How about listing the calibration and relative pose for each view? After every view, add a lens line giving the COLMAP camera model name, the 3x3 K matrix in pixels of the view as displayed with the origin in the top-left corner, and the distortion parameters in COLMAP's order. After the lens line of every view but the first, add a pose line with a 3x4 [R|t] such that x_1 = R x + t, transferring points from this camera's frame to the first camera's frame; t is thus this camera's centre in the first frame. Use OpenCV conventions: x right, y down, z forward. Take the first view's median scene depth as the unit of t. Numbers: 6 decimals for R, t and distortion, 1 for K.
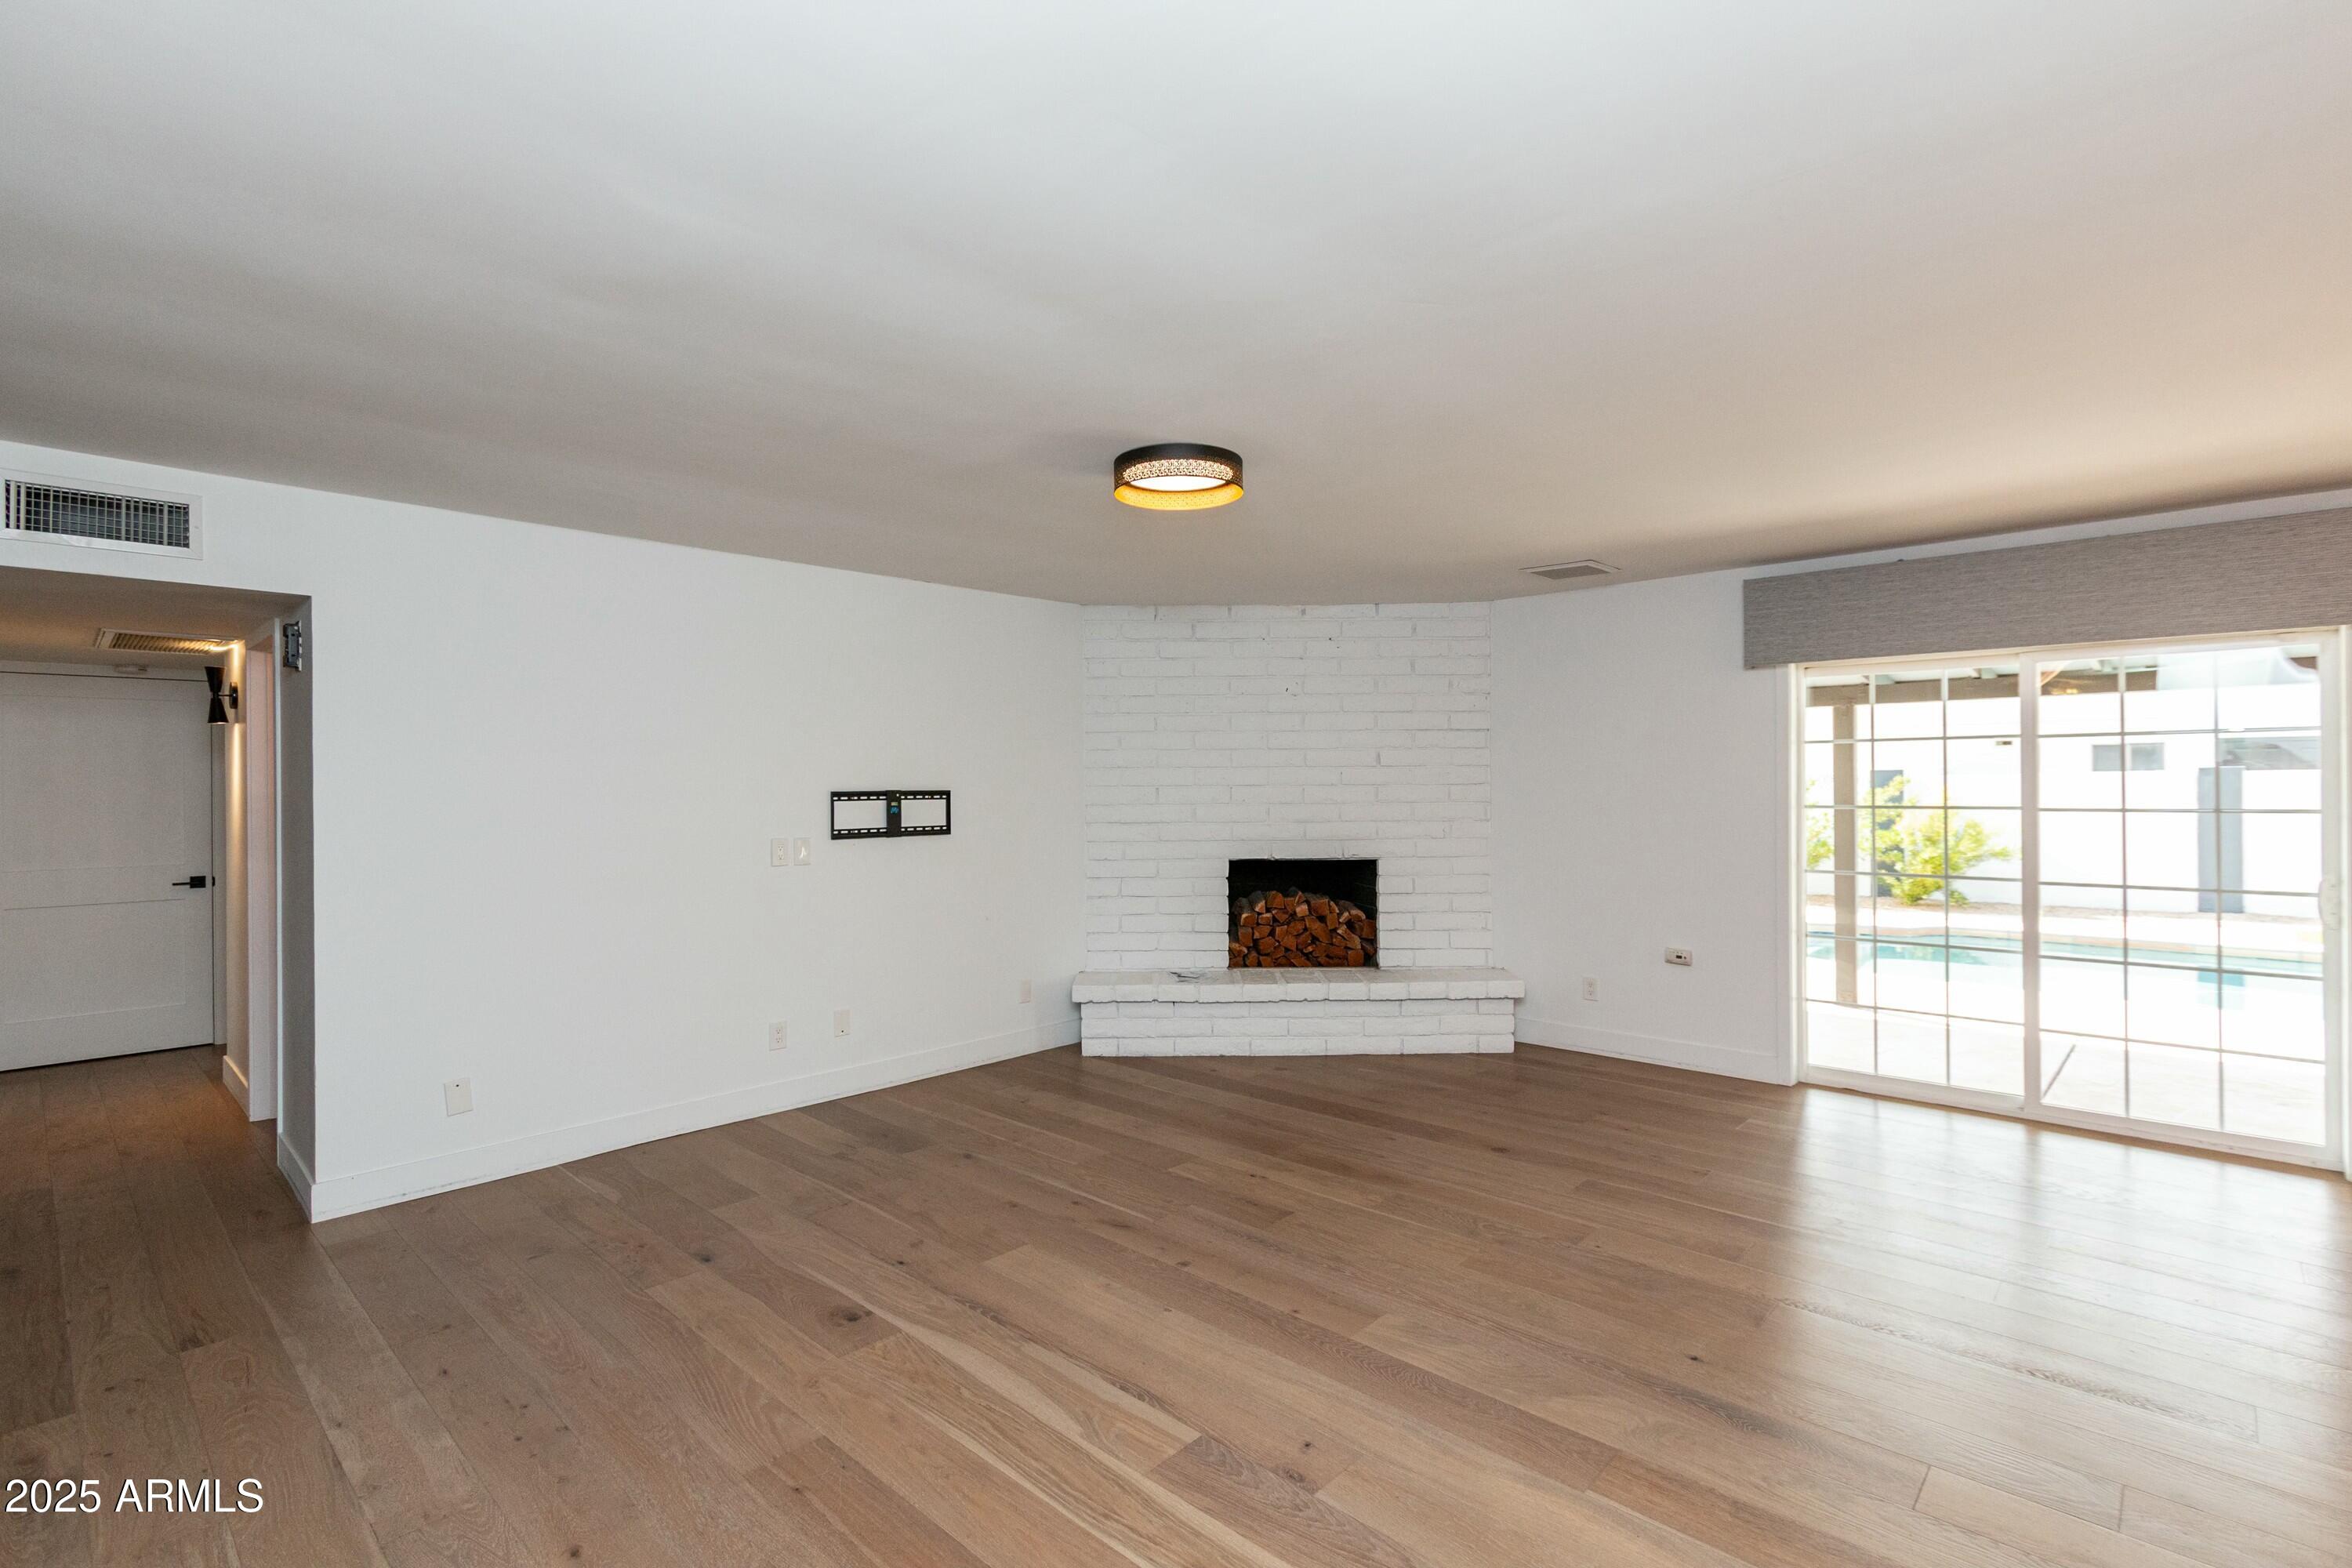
lens RADIAL K [[1105.6, 0, 1176.0], [0, 1105.6, 784.0], [0, 0, 1]] dist [0.002274, 0.000615]
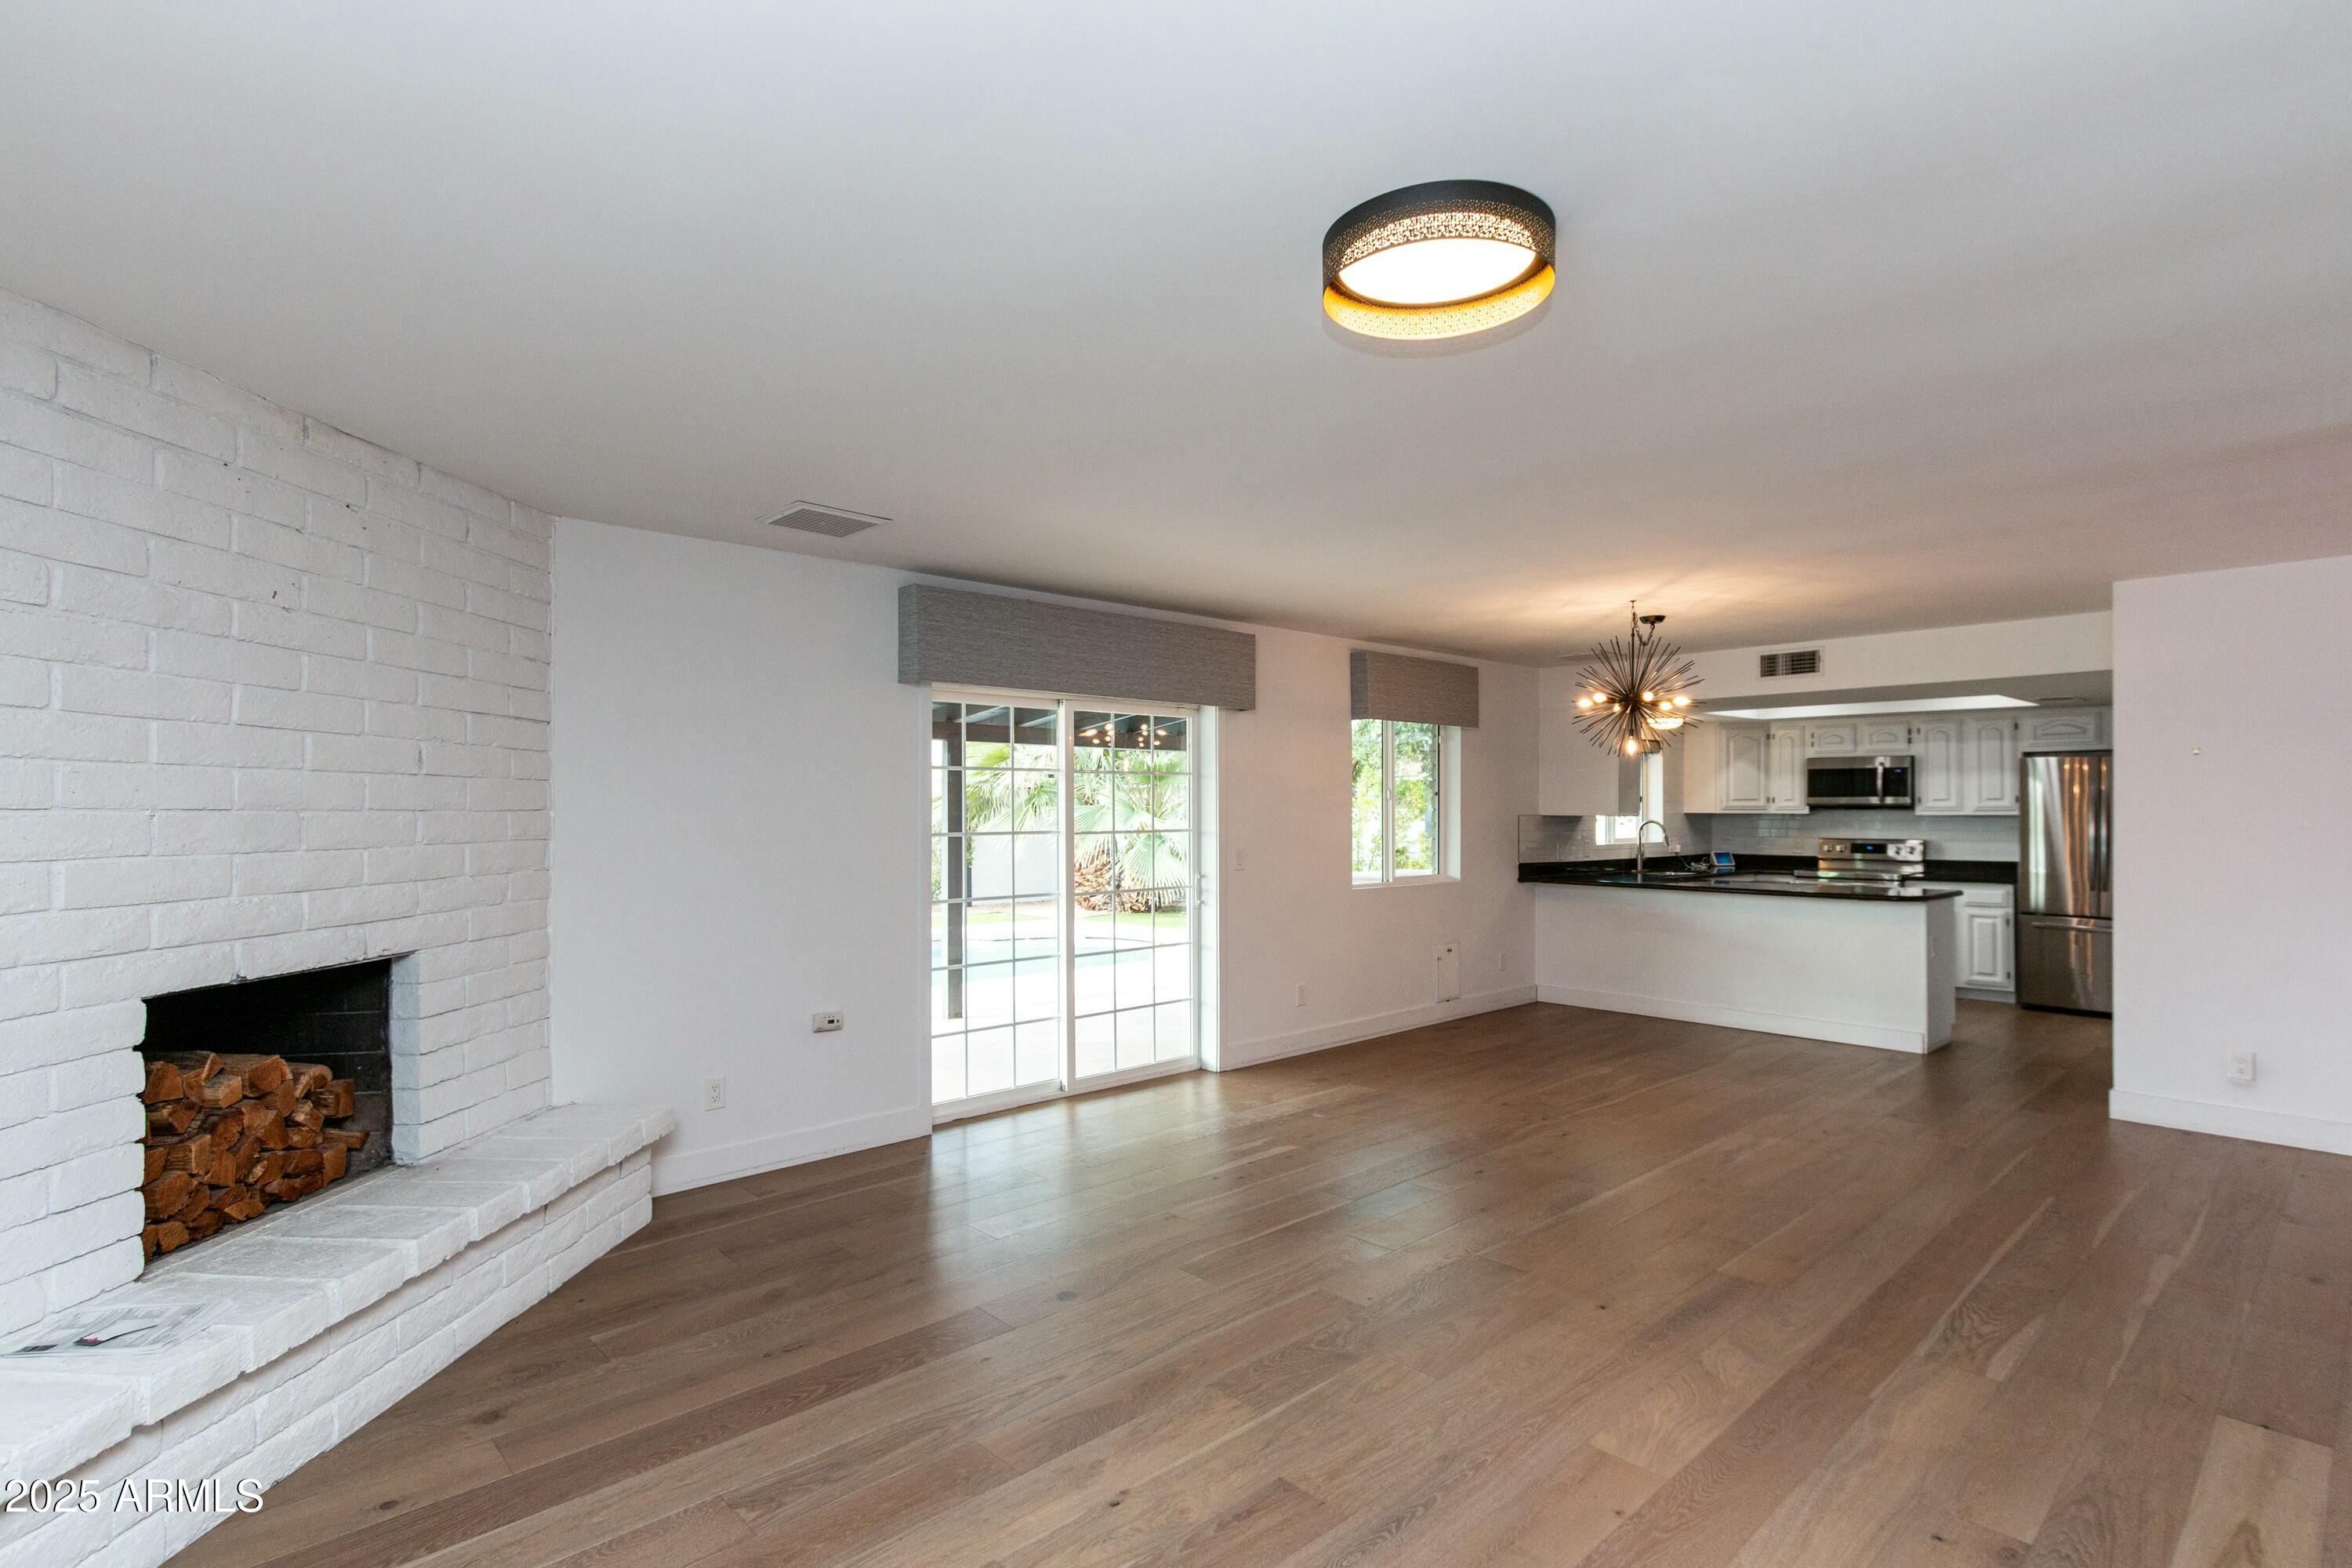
lens RADIAL K [[1123.0, 0, 1225.8], [0, 1123.0, 811.5], [0, 0, 1]] dist [0.001645, -0.000011]
pose [[0.056864, 0.007183, 0.998356, -0.362416], [0.000925, 0.999973, -0.007248, 0.007385], [-0.998382, 0.001335, 0.056856, 0.669153]]
